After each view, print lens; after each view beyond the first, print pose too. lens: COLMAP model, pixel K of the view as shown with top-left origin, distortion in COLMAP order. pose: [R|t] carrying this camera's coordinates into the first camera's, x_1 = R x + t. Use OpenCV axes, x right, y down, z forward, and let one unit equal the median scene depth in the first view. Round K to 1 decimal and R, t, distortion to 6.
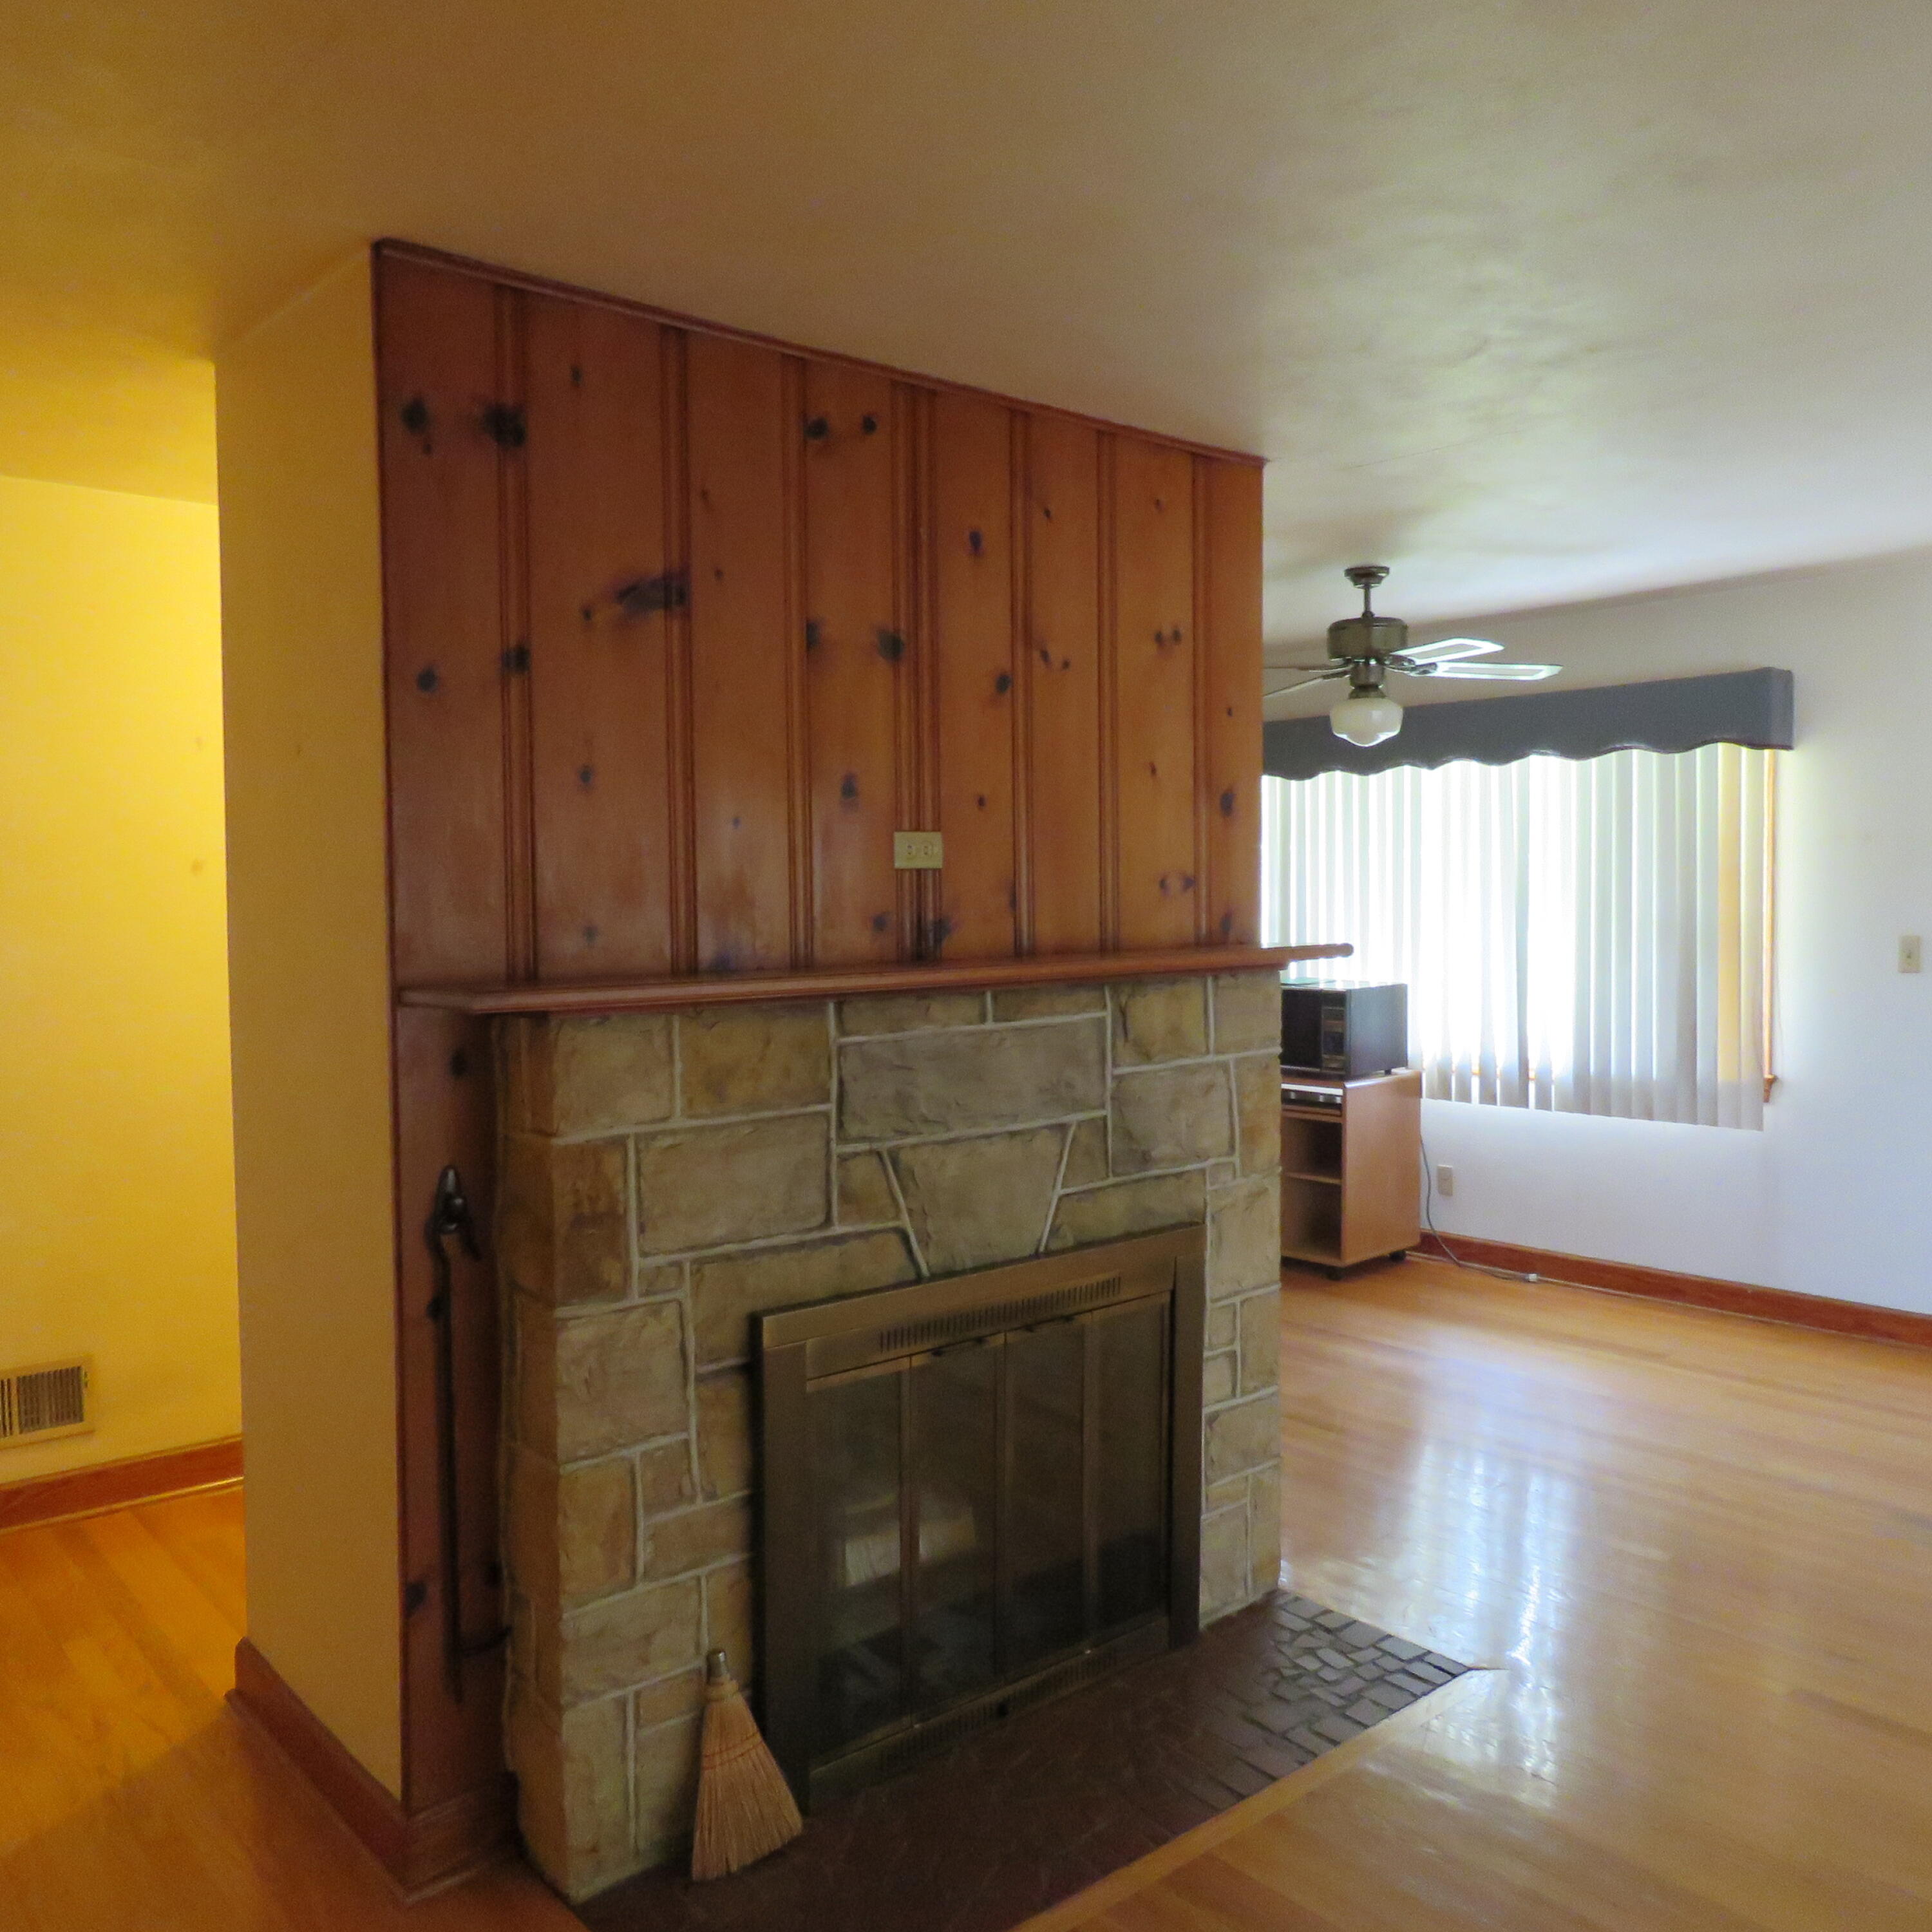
lens RADIAL K [[1607.3, 0, 964.2], [0, 1607.3, 962.0], [0, 0, 1]] dist [0.003423, -0.003974]
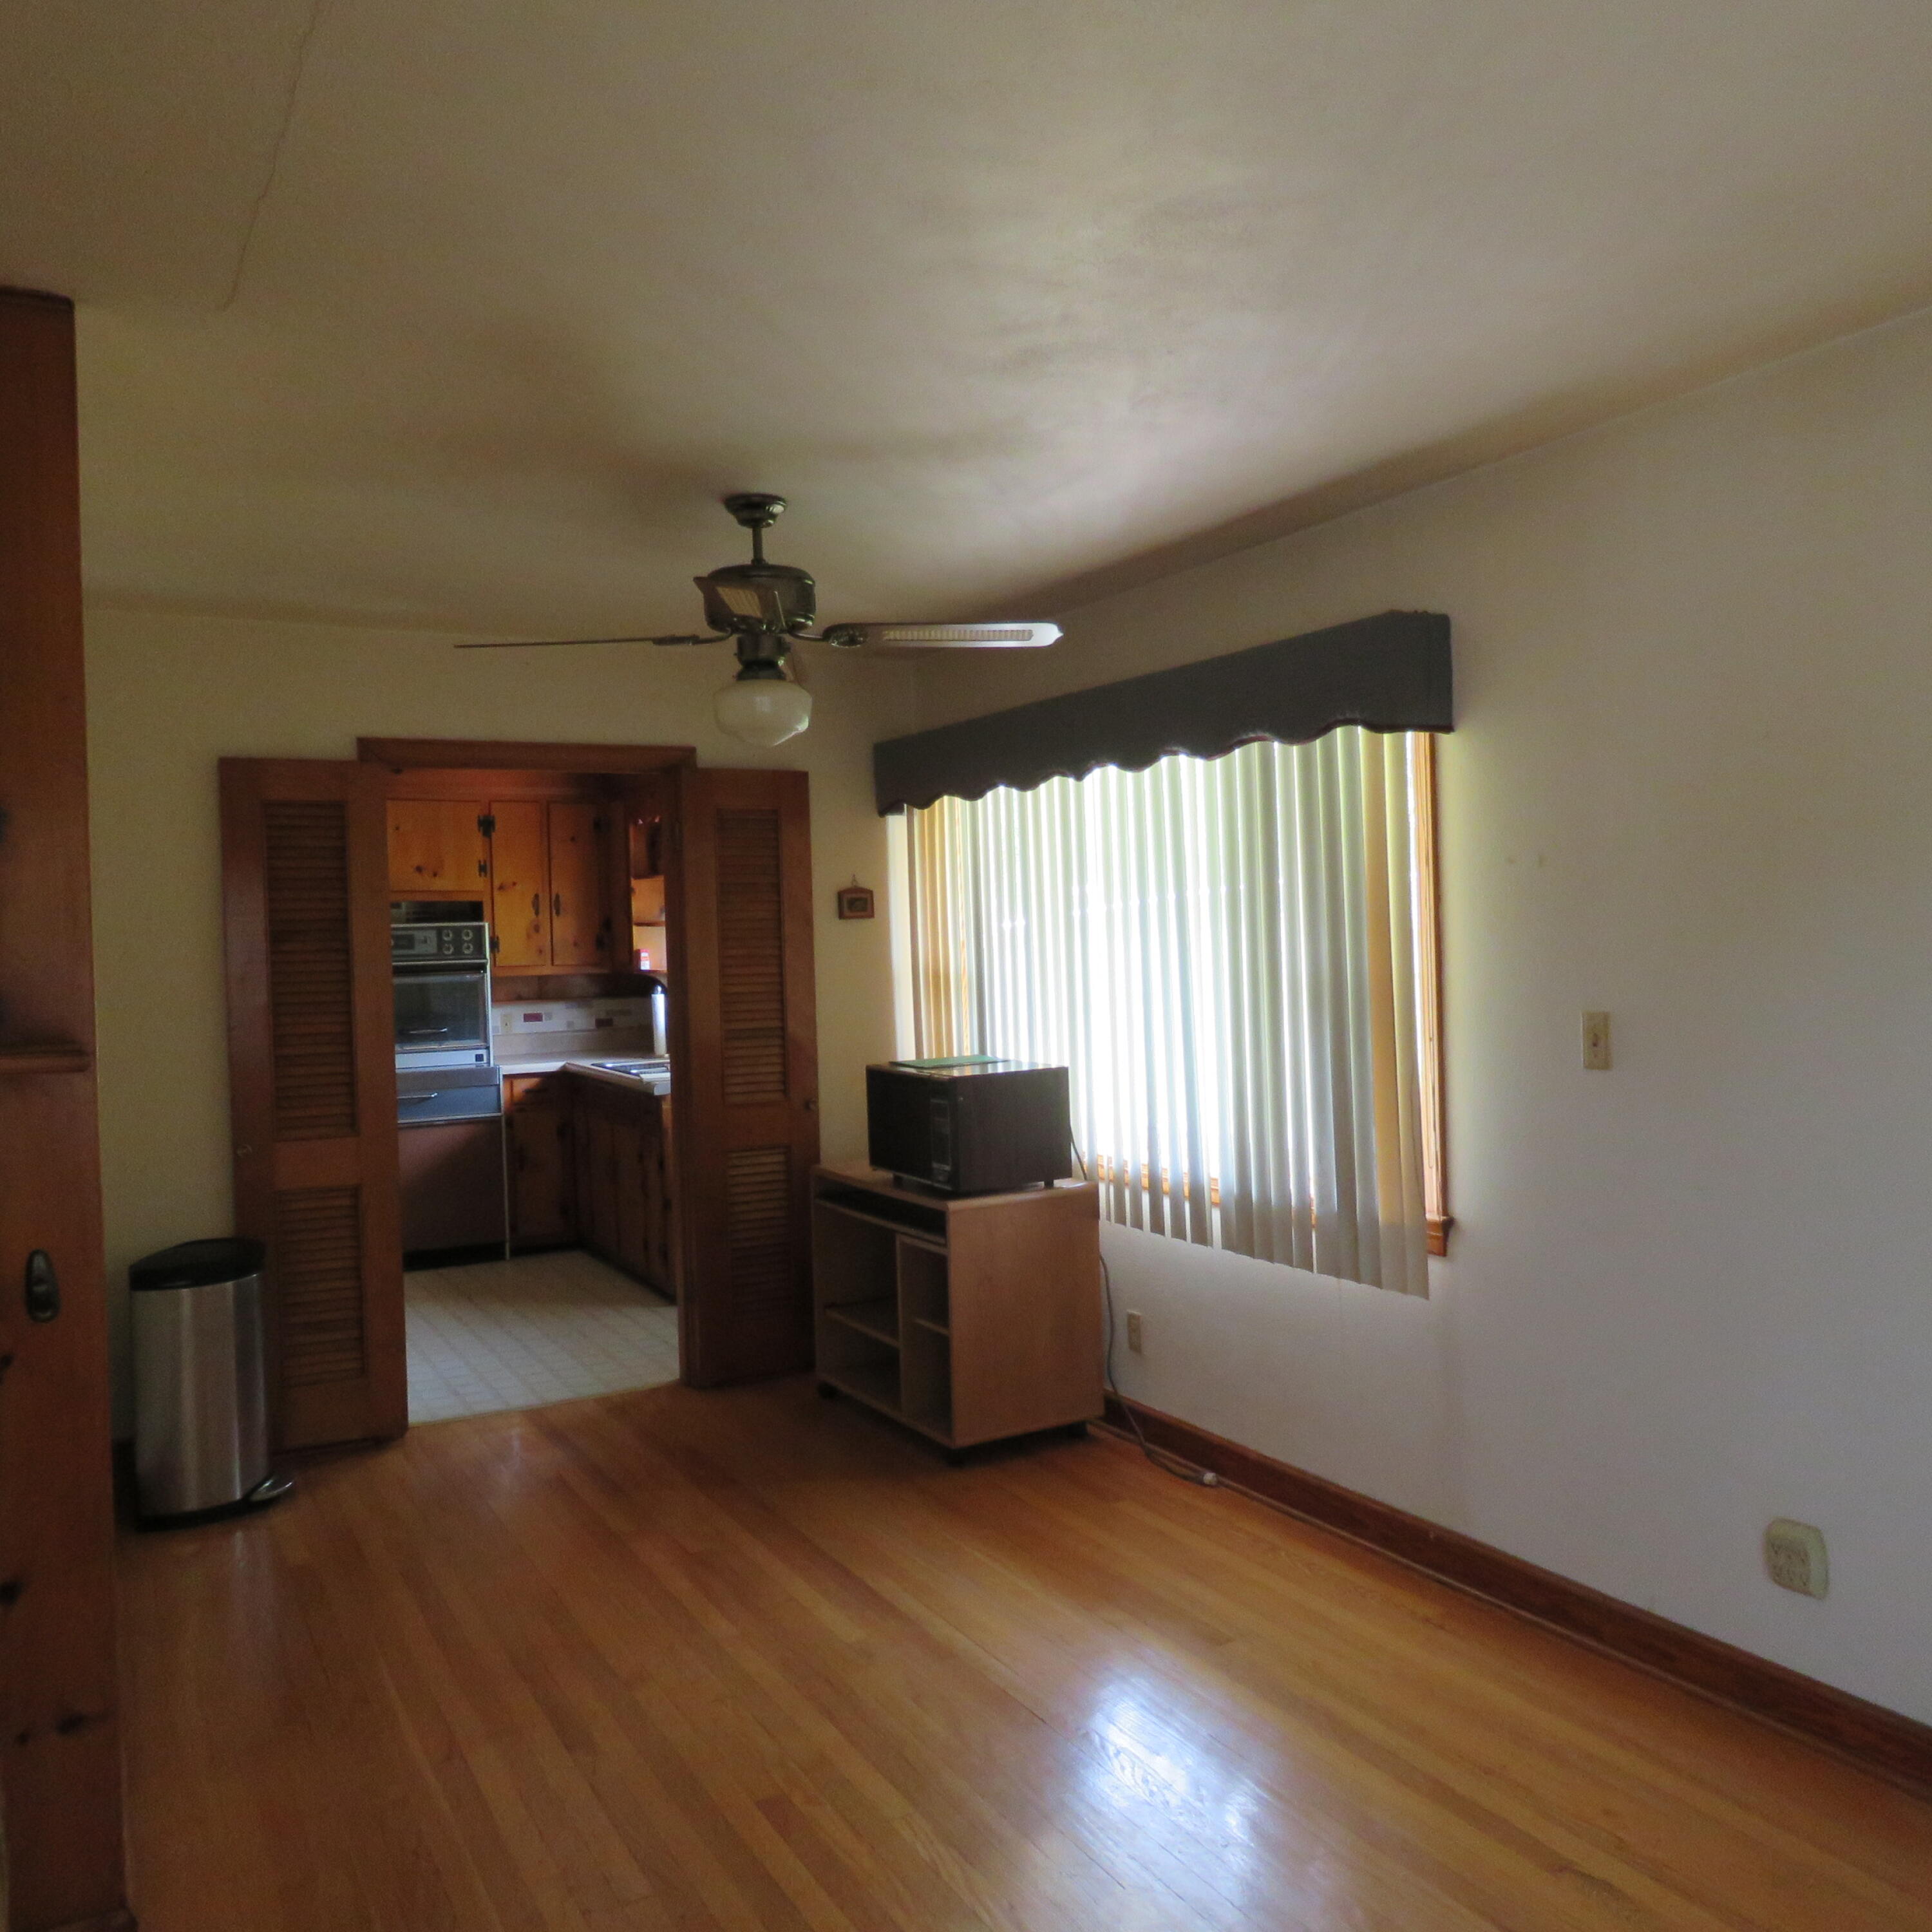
lens RADIAL K [[1607.3, 0, 964.2], [0, 1607.3, 962.0], [0, 0, 1]] dist [0.003423, -0.003974]
pose [[0.978465, -0.007497, -0.206276, 0.422865], [0.002732, 0.999723, -0.023378, -0.019568], [0.206395, 0.022311, 0.978214, 0.284494]]
